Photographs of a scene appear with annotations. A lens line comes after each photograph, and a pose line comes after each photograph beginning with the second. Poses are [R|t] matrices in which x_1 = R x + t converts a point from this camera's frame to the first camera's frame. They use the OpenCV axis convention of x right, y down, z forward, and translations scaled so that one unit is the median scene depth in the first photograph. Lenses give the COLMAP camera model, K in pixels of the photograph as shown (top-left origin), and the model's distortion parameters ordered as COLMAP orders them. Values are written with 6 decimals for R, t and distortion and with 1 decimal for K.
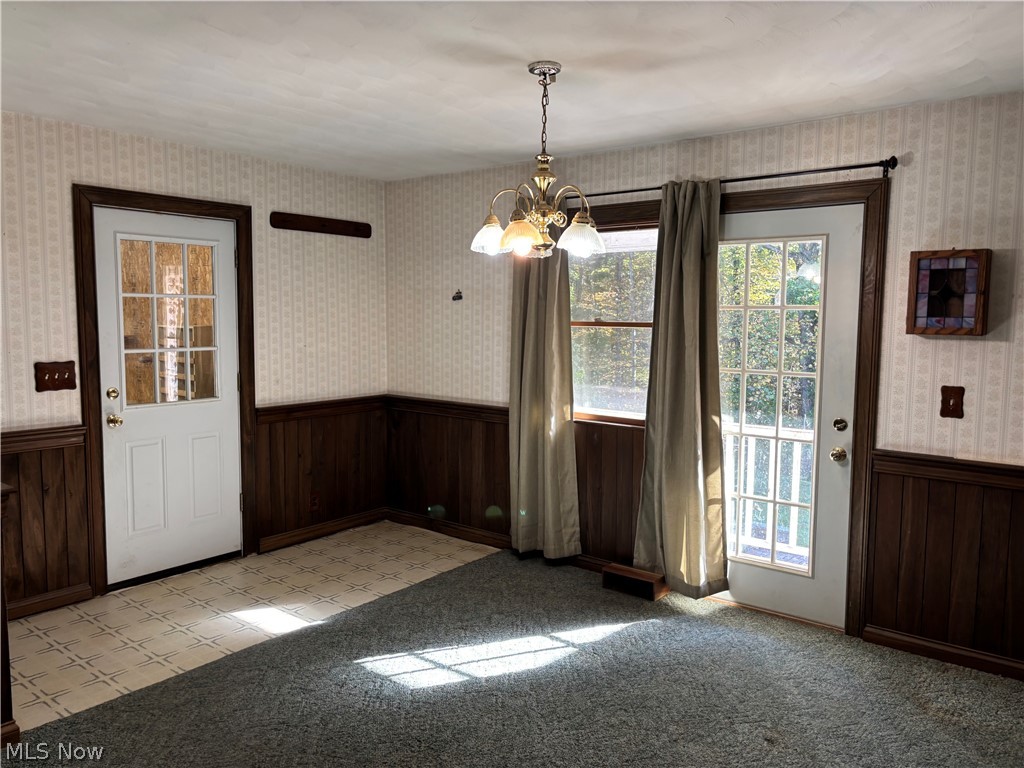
lens RADIAL K [[766.3, 0, 512.0], [0, 766.3, 384.0], [0, 0, 1]] dist [0.081133, -0.106953]
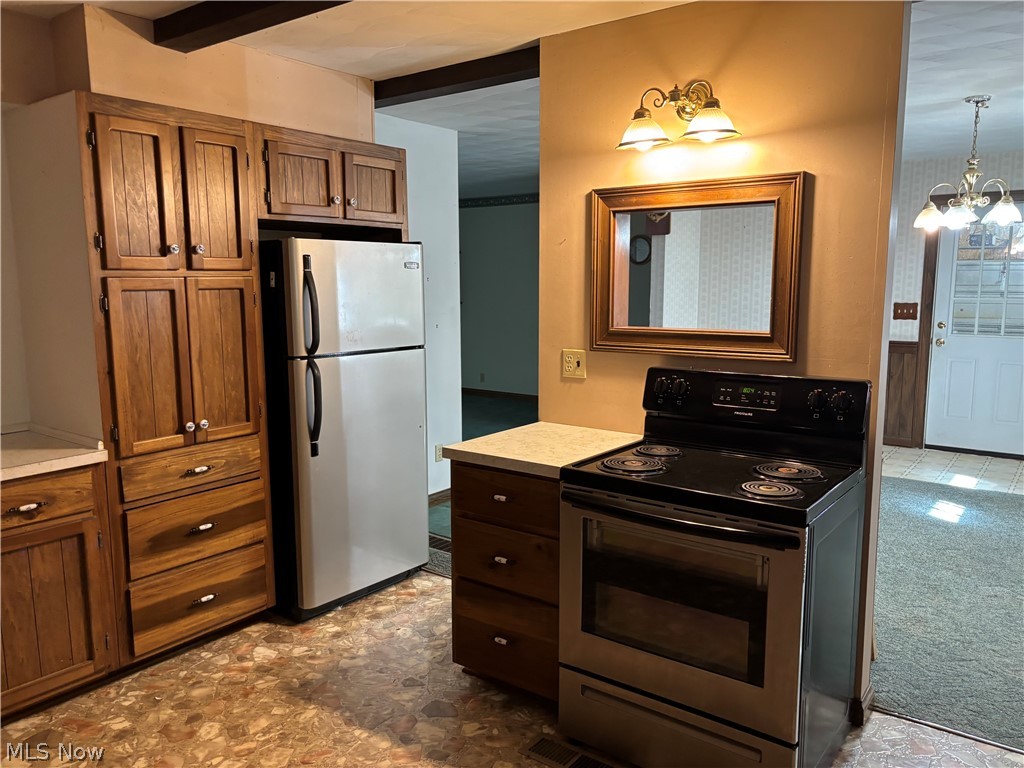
lens RADIAL K [[766.3, 0, 512.0], [0, 766.3, 384.0], [0, 0, 1]] dist [0.081133, -0.106953]
pose [[0.032605, 0.130635, -0.990894, 0.956537], [-0.091110, 0.987682, 0.127214, 0.008188], [0.995307, 0.086133, 0.044105, 0.063846]]
